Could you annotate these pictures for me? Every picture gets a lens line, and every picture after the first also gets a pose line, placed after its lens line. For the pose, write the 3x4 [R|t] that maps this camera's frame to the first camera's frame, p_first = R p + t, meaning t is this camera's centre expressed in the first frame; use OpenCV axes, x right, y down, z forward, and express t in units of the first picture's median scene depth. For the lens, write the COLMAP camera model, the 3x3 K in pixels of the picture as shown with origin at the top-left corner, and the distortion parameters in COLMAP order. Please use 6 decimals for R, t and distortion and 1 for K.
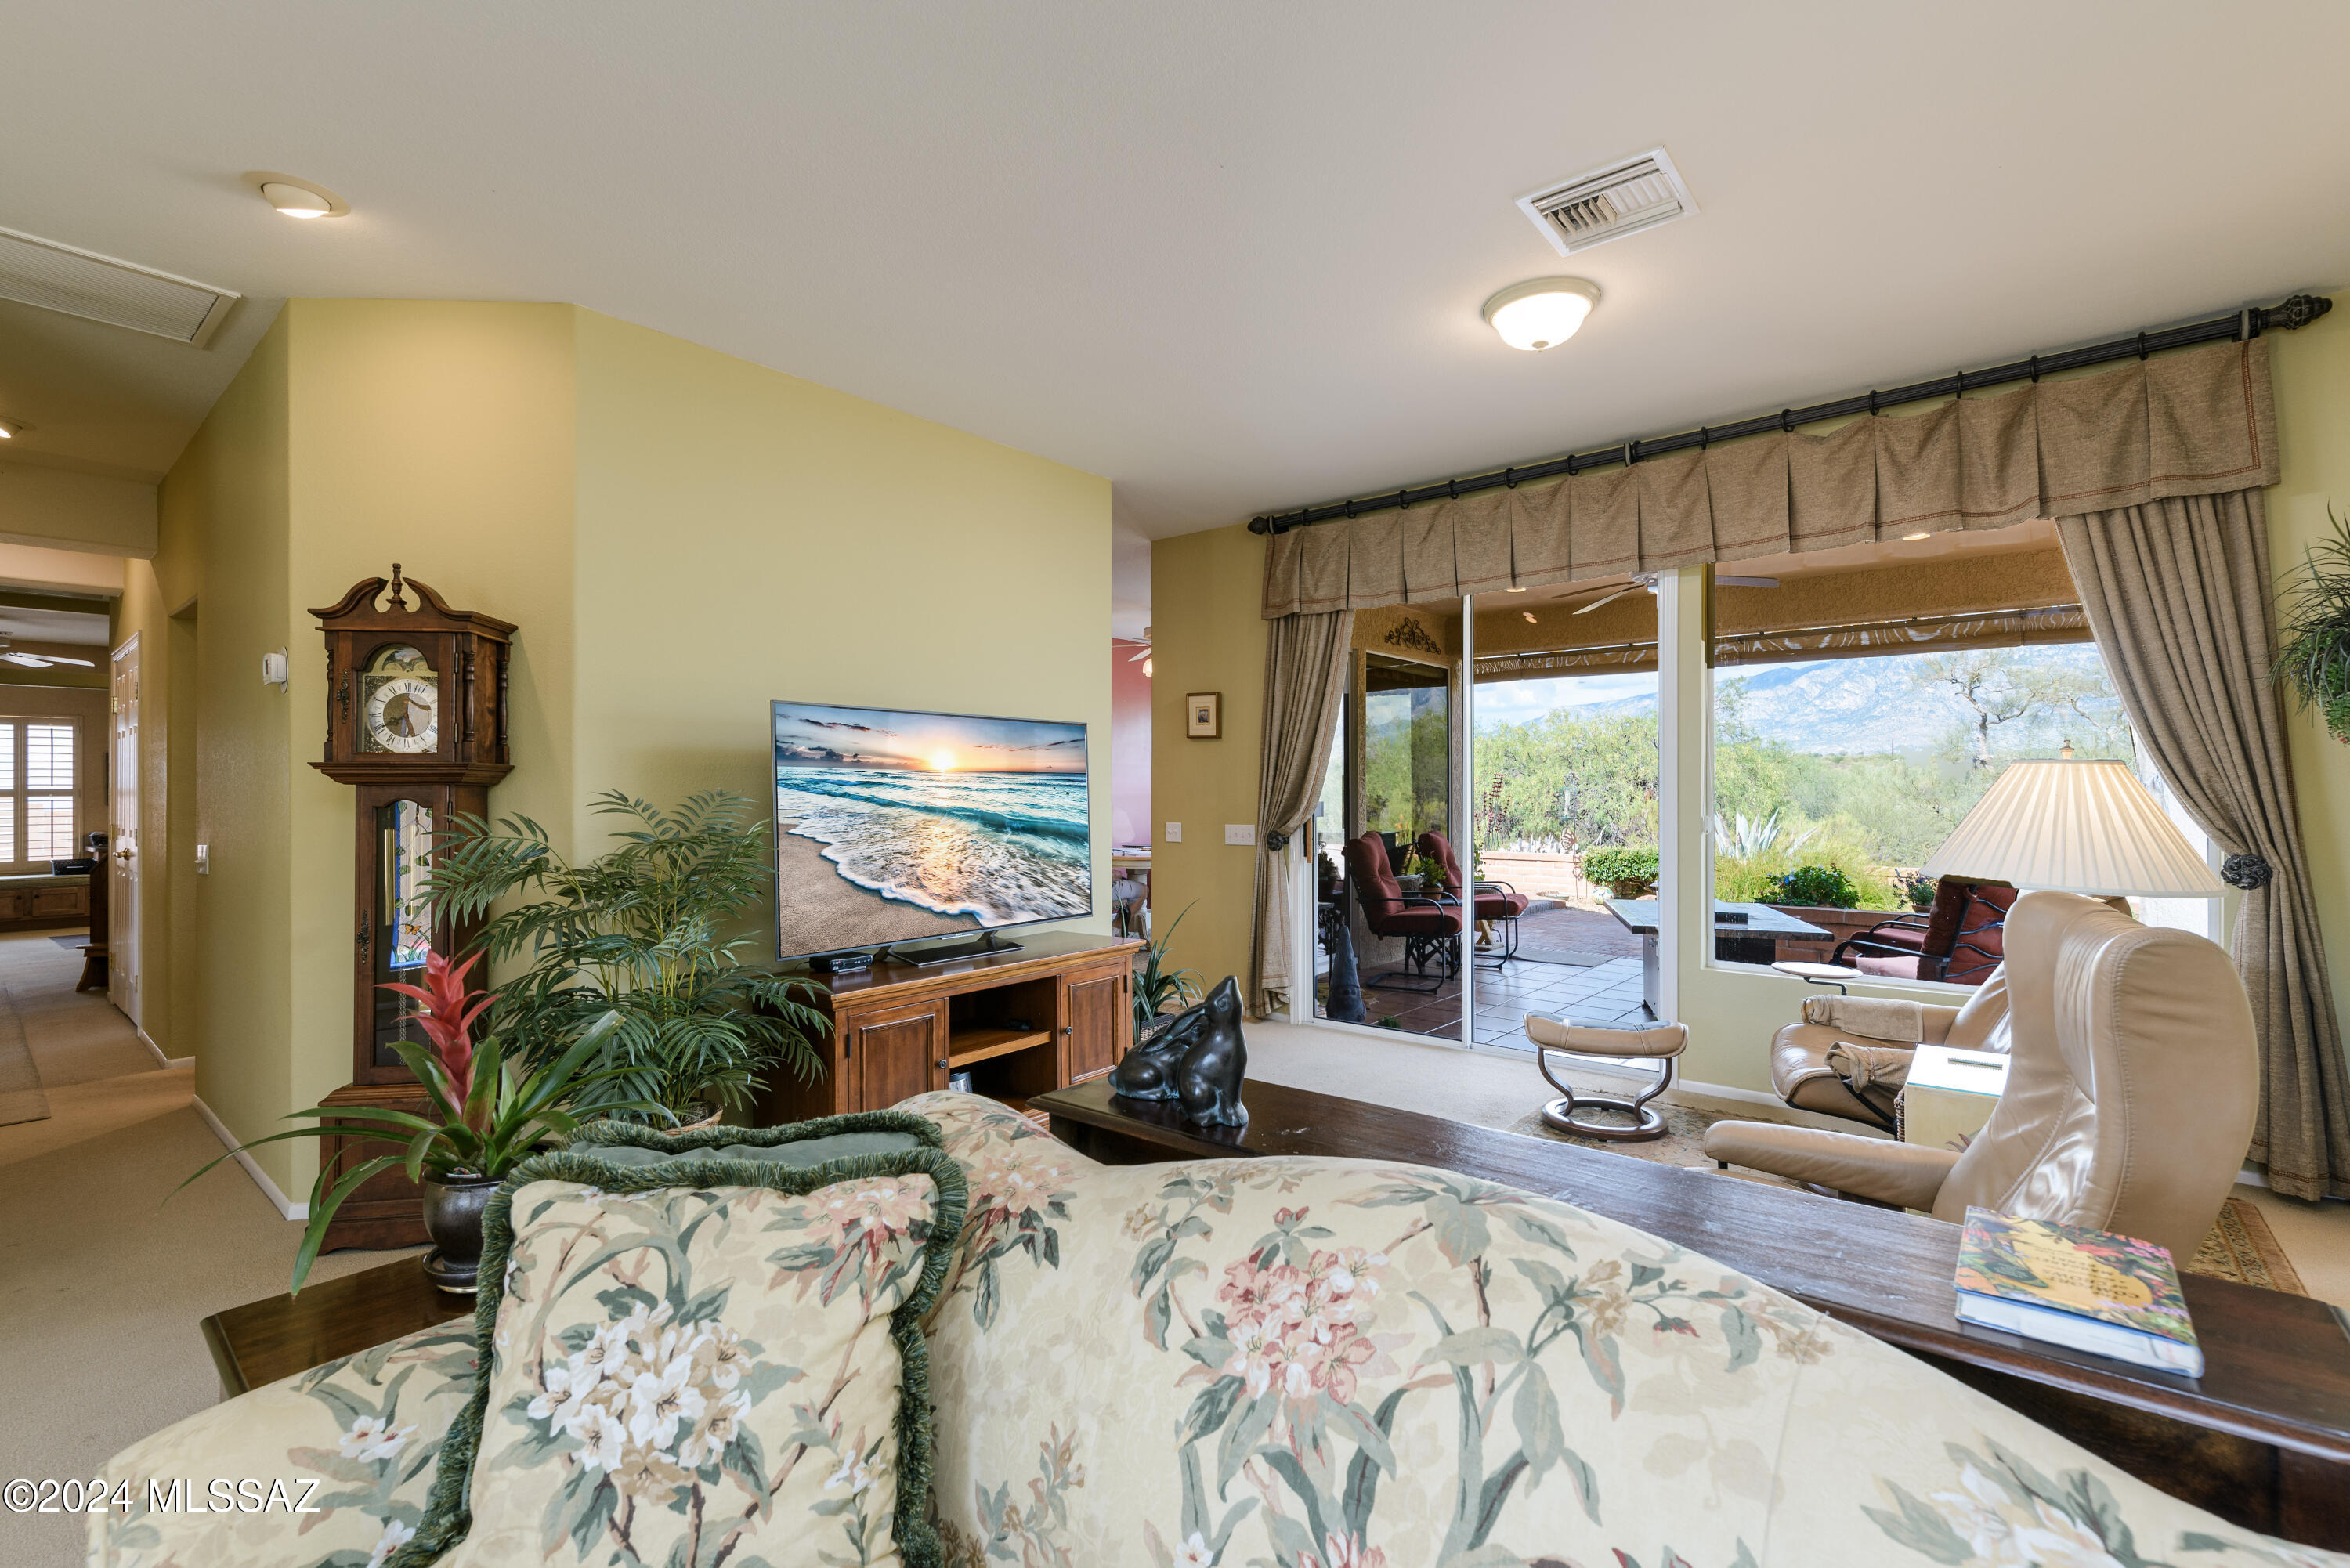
lens RADIAL K [[1025.5, 0, 1183.6], [0, 1025.5, 783.9], [0, 0, 1]] dist [0.001386, 0.000152]
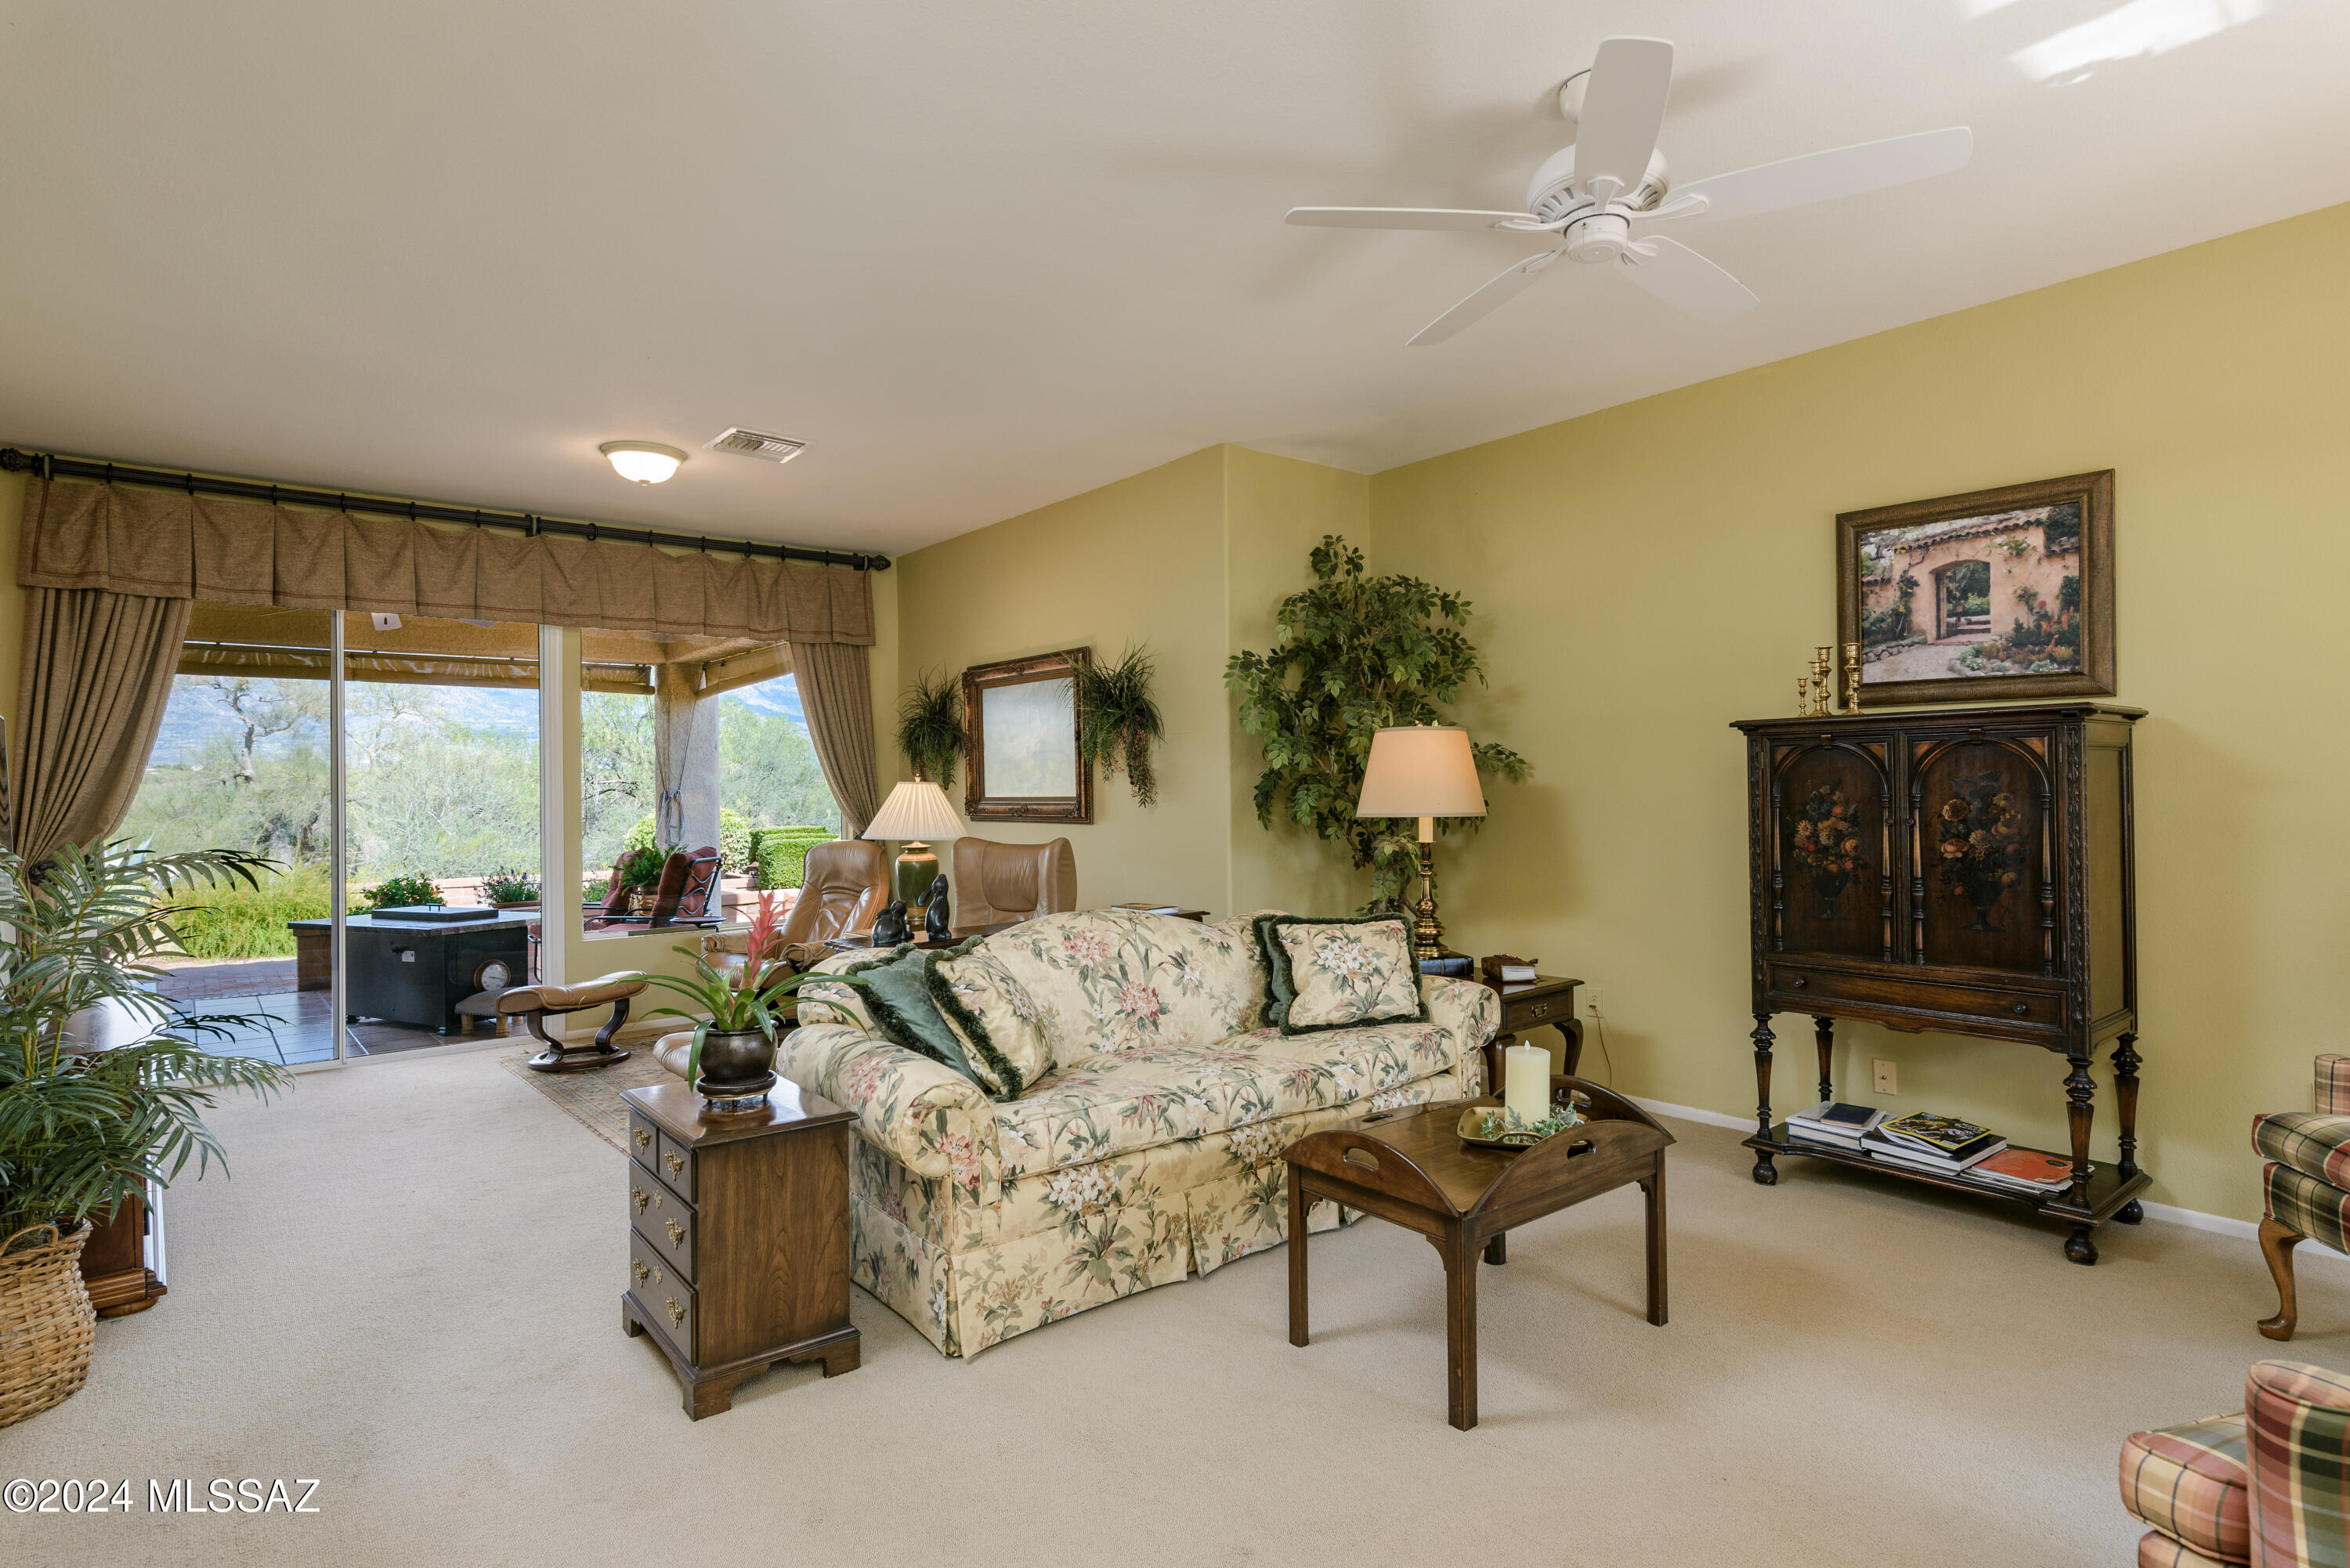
lens RADIAL K [[1183.8, 0, 1172.3], [0, 1183.8, 783.5], [0, 0, 1]] dist [0.002897, -0.000338]
pose [[0.188221, 0.007625, 0.982097, -0.794818], [0.008717, 0.999918, -0.009434, 0.004015], [-0.982088, 0.010337, 0.188139, -0.005000]]
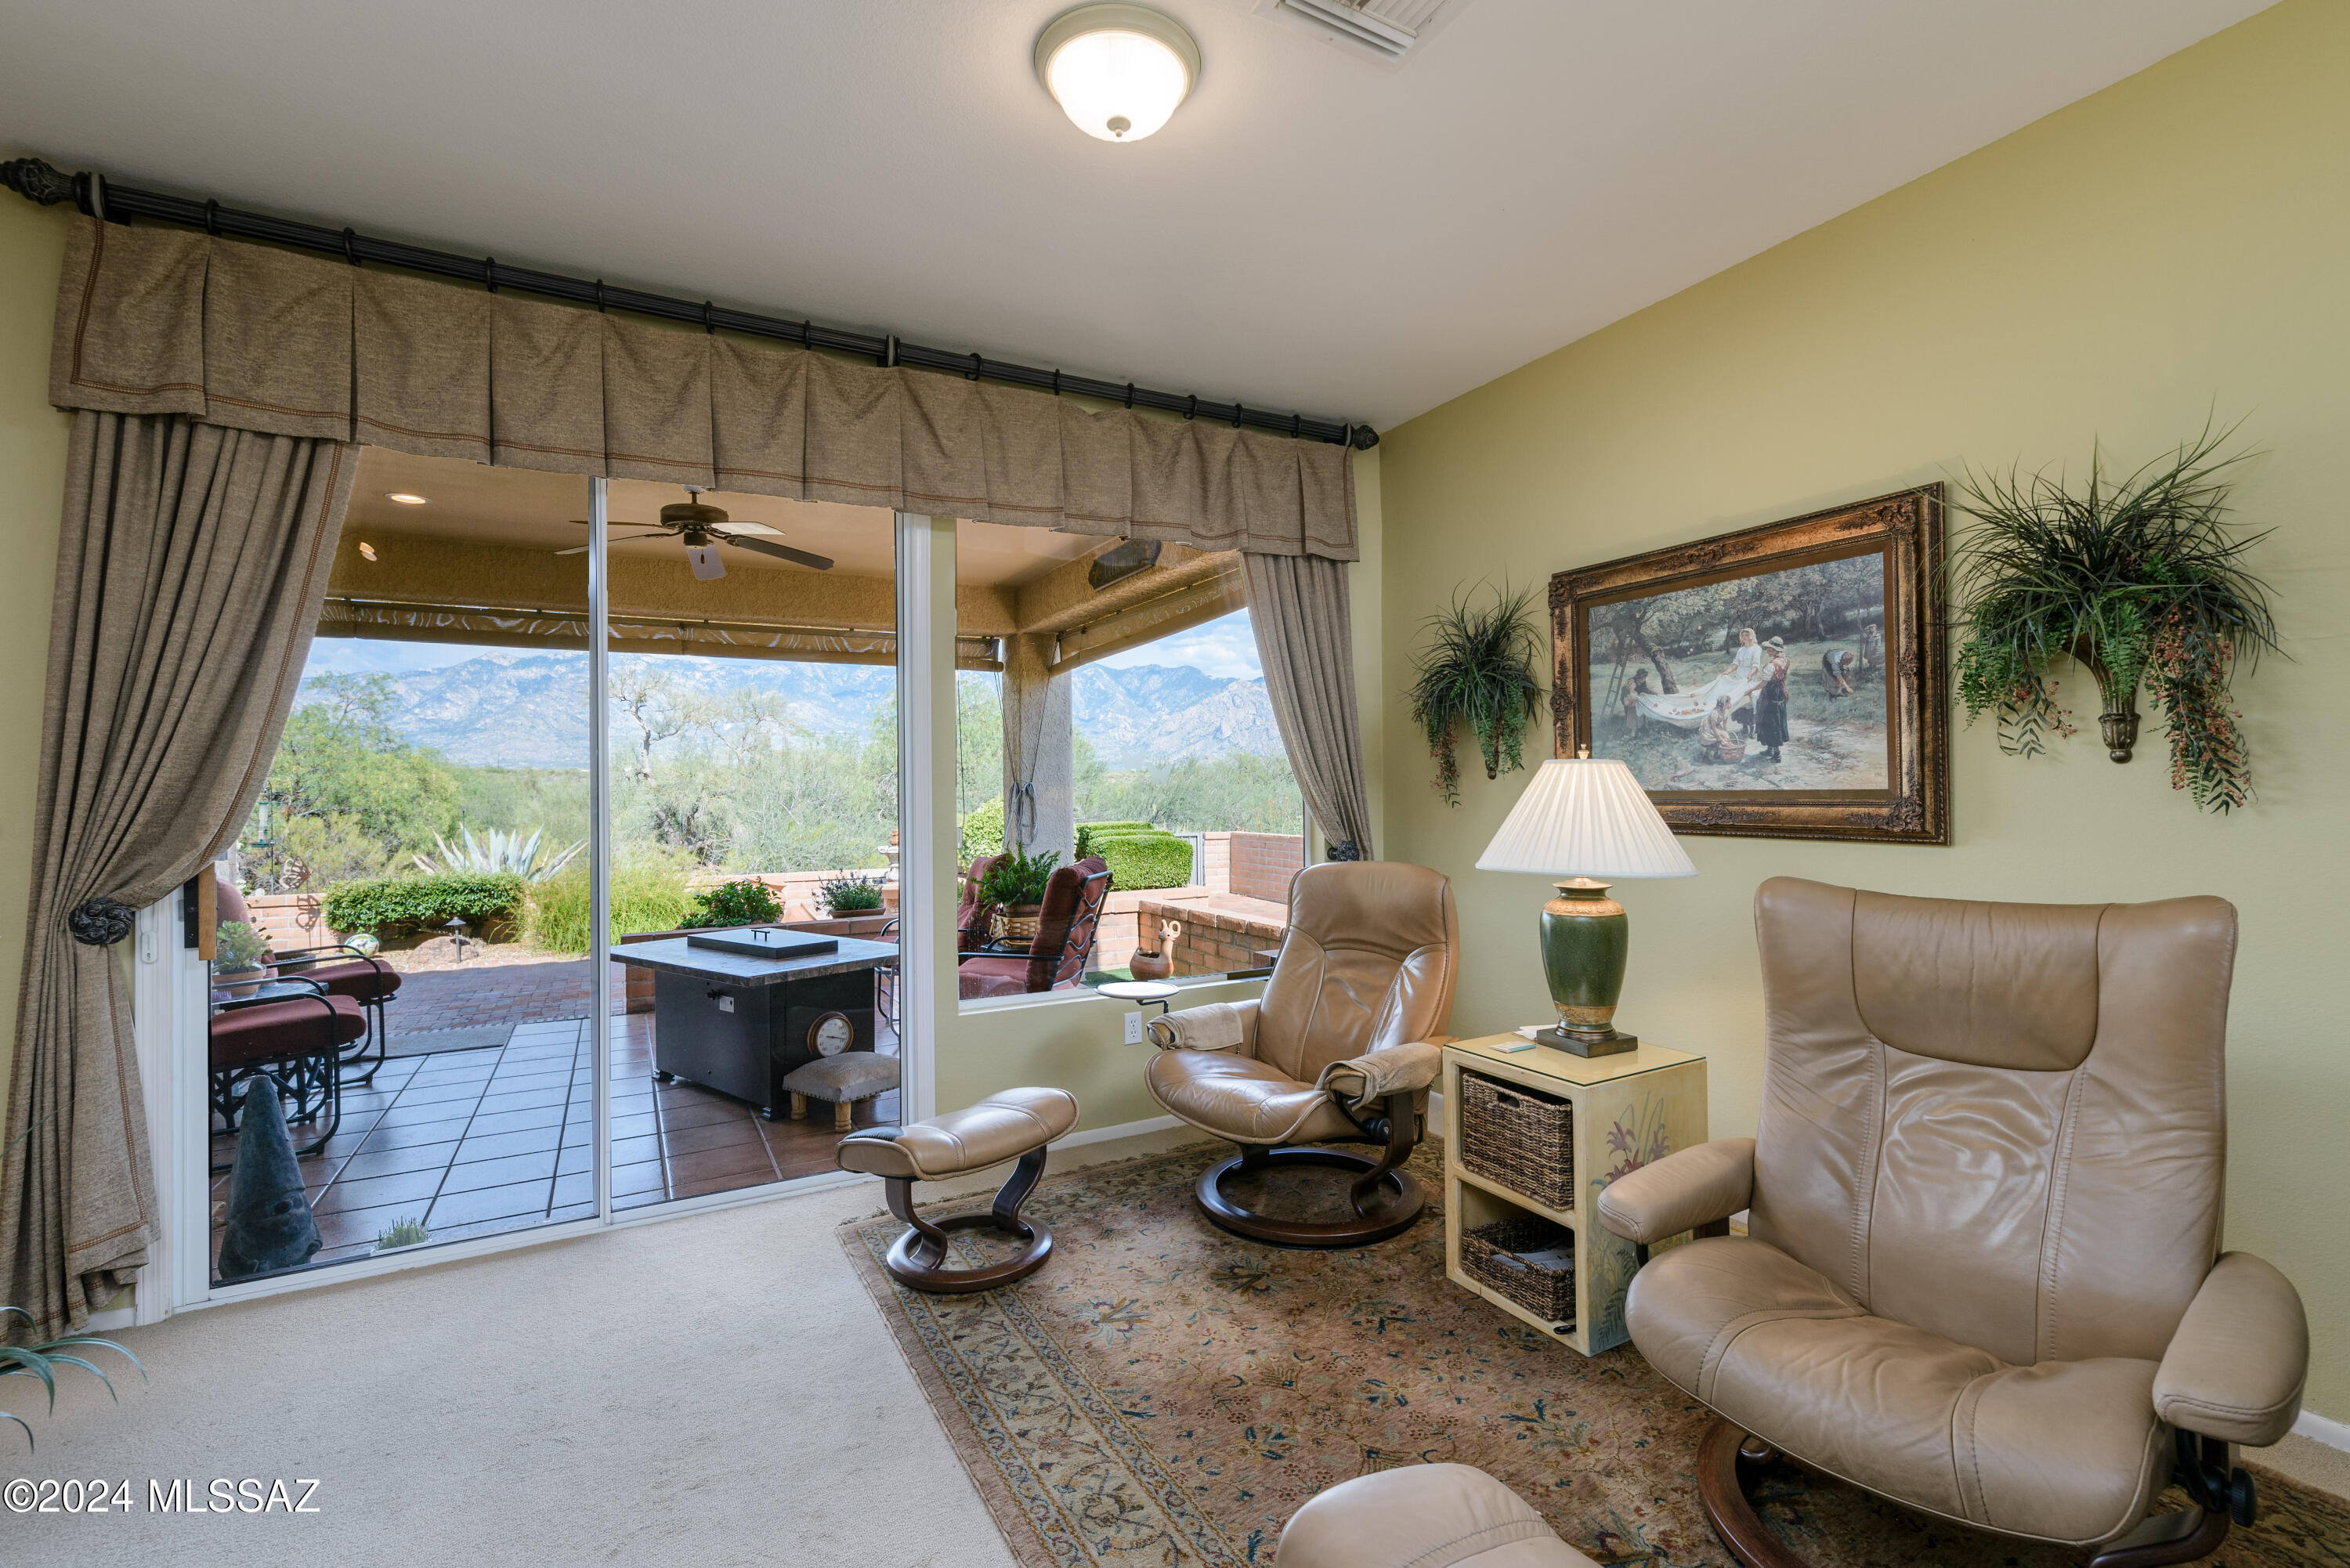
lens RADIAL K [[1025.5, 0, 1183.6], [0, 1025.5, 783.9], [0, 0, 1]] dist [0.001386, 0.000152]
pose [[0.371415, 0.004746, 0.928455, -0.182128], [0.006930, 0.999945, -0.007884, 0.004313], [-0.928441, 0.009362, 0.371362, 0.519121]]
